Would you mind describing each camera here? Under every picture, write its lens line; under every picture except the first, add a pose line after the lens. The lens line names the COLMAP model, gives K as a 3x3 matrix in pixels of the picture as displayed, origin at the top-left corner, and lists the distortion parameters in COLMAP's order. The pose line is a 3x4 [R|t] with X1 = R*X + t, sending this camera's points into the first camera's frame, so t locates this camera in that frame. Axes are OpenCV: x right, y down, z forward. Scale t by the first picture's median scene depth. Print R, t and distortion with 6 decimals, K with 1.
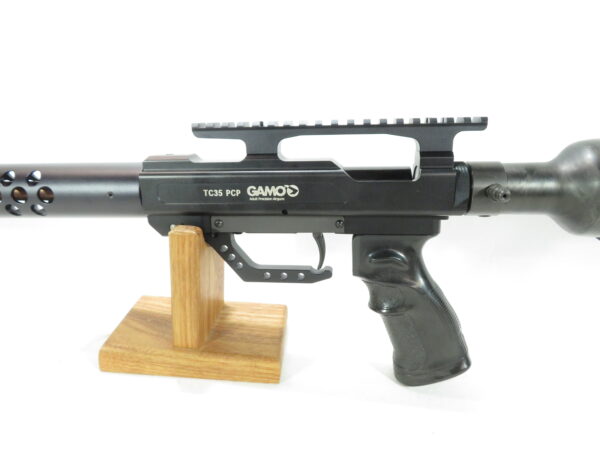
lens RADIAL K [[457.5, 0, 301.7], [0, 457.5, 224.7], [0, 0, 1]] dist [0.037712, -0.000229]
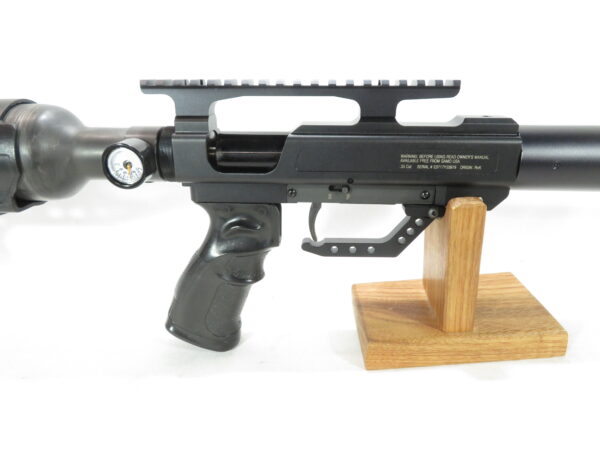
lens RADIAL K [[484.6, 0, 299.2], [0, 484.6, 224.0], [0, 0, 1]] dist [0.032518, 0.010307]
pose [[0.948780, -0.067193, 0.308709, -0.546849], [0.047666, 0.996381, 0.070376, -0.018333], [-0.312321, -0.052056, 0.948549, 0.129147]]
